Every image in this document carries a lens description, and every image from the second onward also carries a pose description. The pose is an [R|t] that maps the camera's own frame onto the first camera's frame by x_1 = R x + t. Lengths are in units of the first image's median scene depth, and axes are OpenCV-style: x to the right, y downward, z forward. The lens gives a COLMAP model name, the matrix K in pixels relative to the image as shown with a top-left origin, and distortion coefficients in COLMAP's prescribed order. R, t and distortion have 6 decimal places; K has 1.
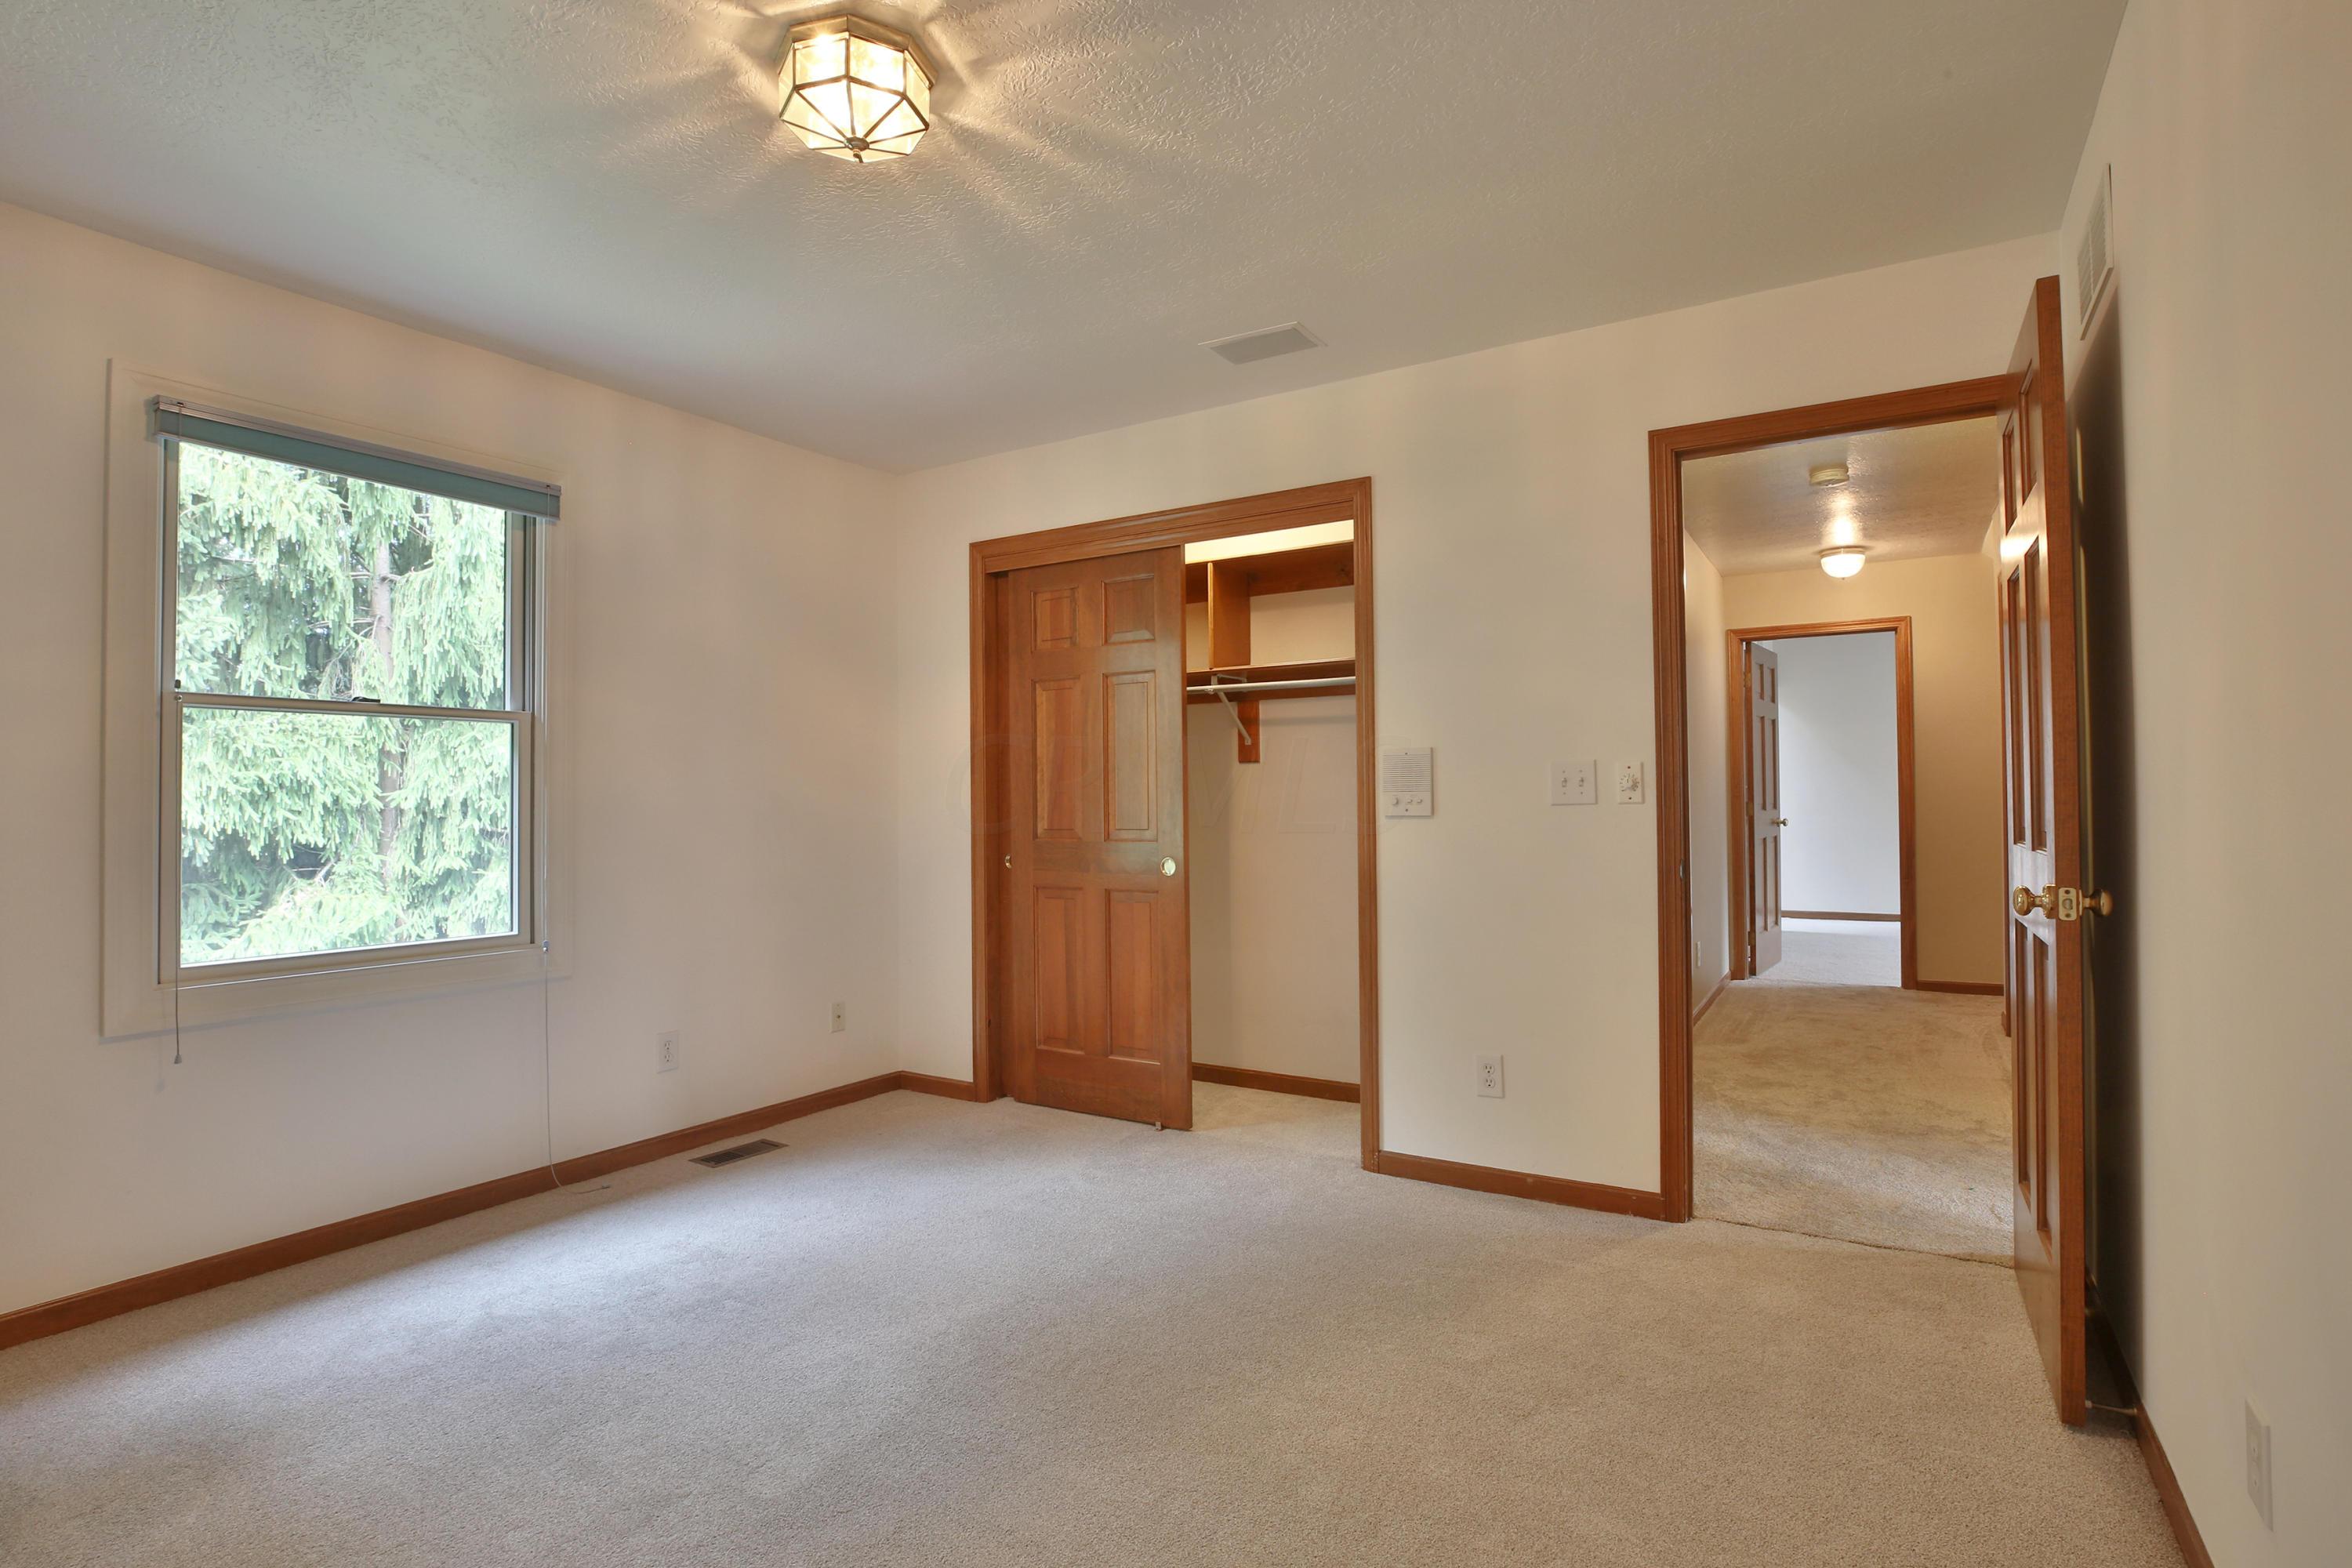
lens RADIAL K [[1159.4, 0, 1161.8], [0, 1159.4, 788.1], [0, 0, 1]] dist [-0.030589, 0.004884]
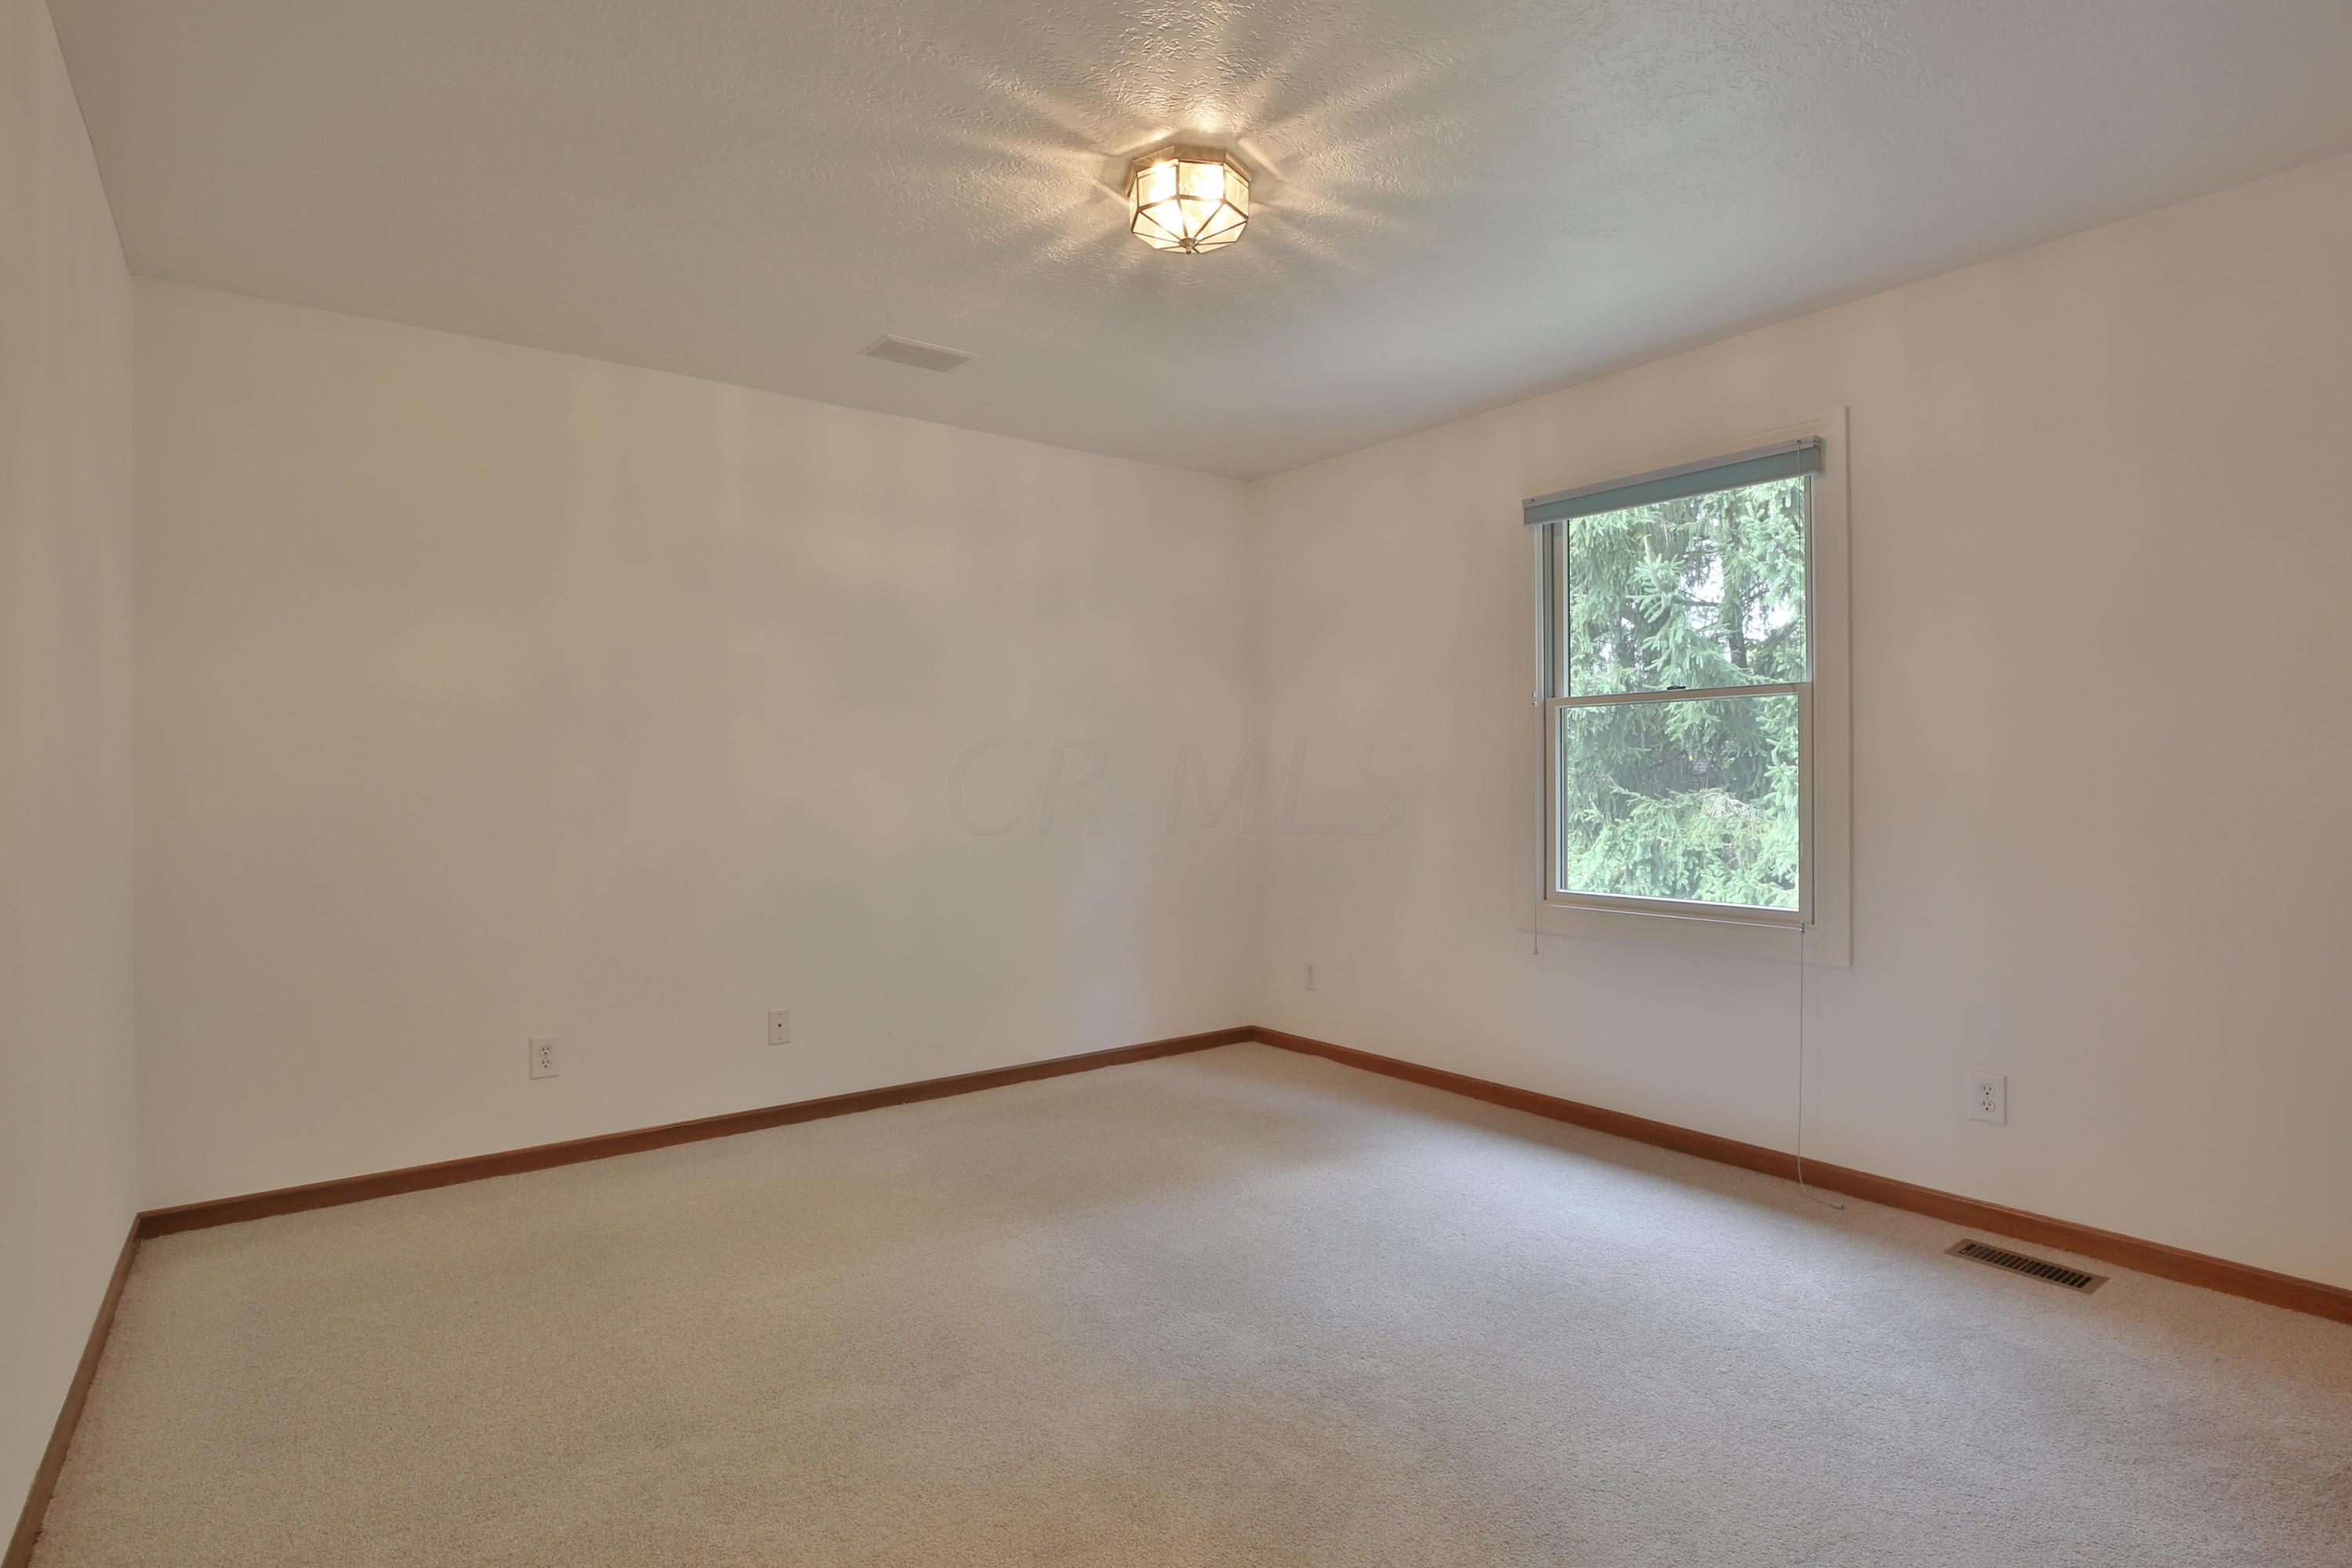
lens RADIAL K [[1178.4, 0, 1179.2], [0, 1178.4, 788.2], [0, 0, 1]] dist [-0.033437, 0.008828]
pose [[-0.357588, 0.014952, -0.933760, 0.561045], [0.016422, 0.999818, 0.009721, 0.005049], [0.933735, -0.011858, -0.357769, 0.885906]]
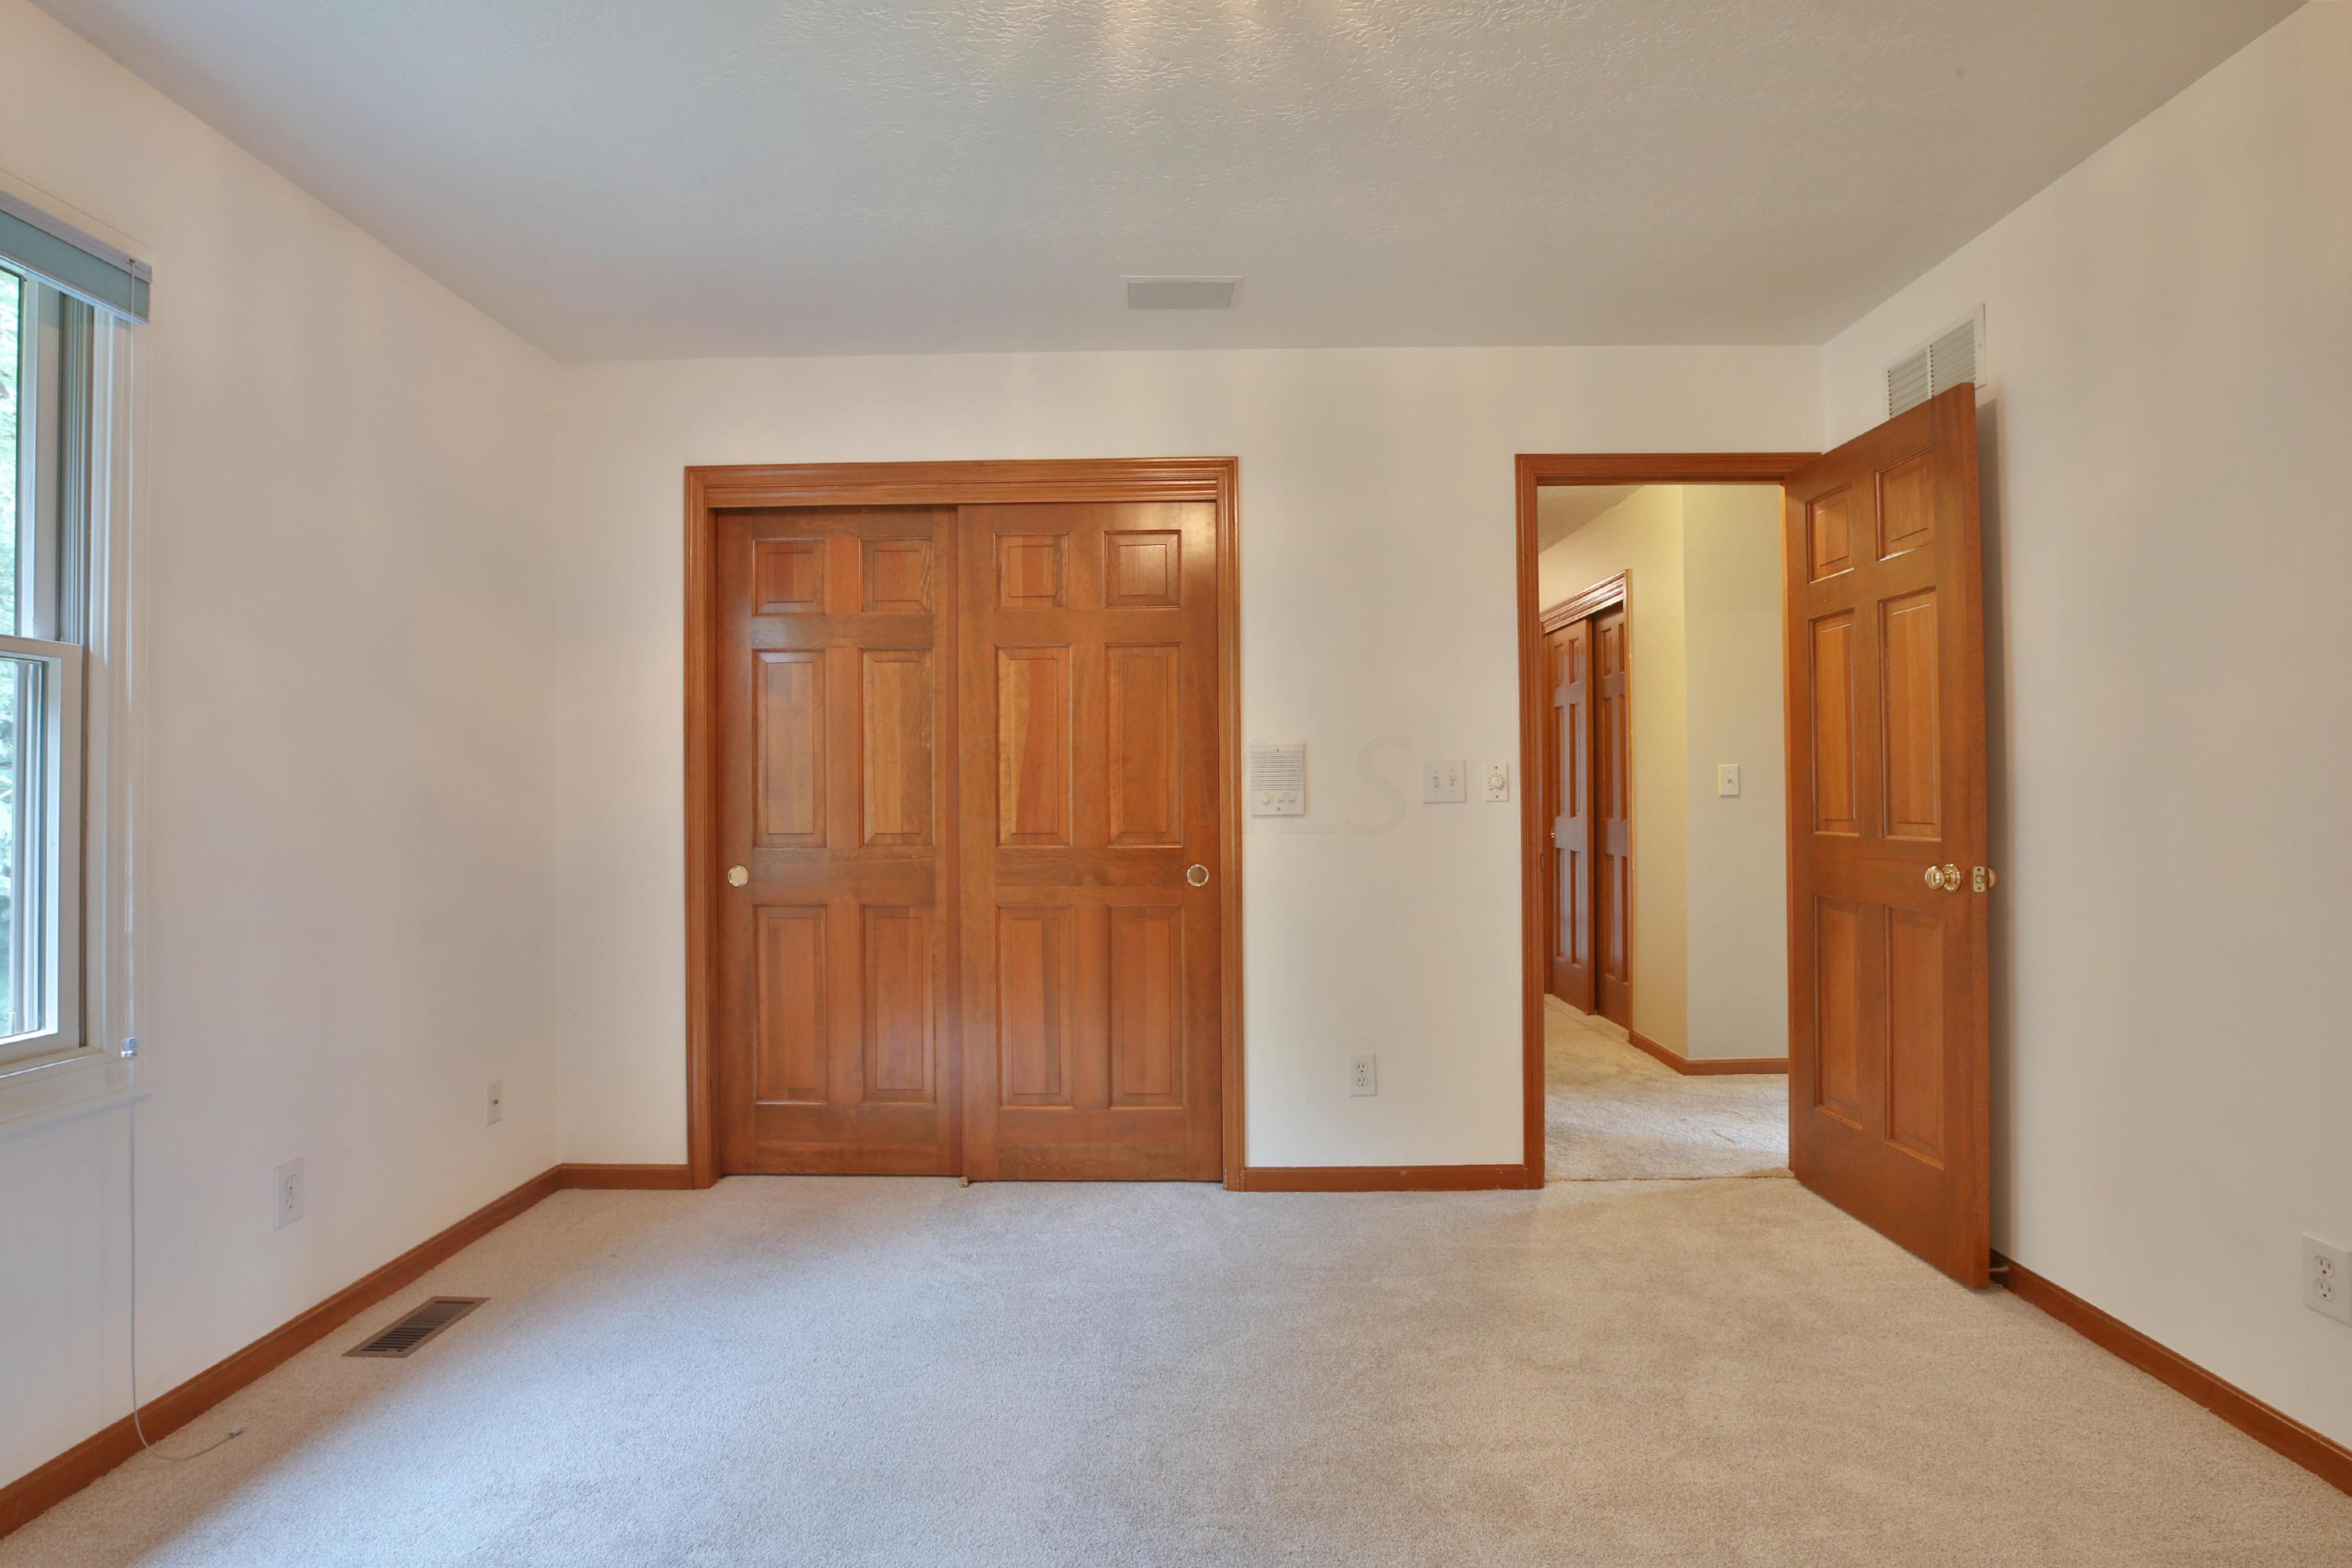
lens RADIAL K [[1159.4, 0, 1167.3], [0, 1159.4, 788.1], [0, 0, 1]] dist [-0.030589, 0.004884]
pose [[0.852890, 0.006296, 0.522052, -0.396243], [-0.004048, 0.999977, -0.005447, 0.007936], [-0.522075, 0.002533, 0.852896, 0.242071]]
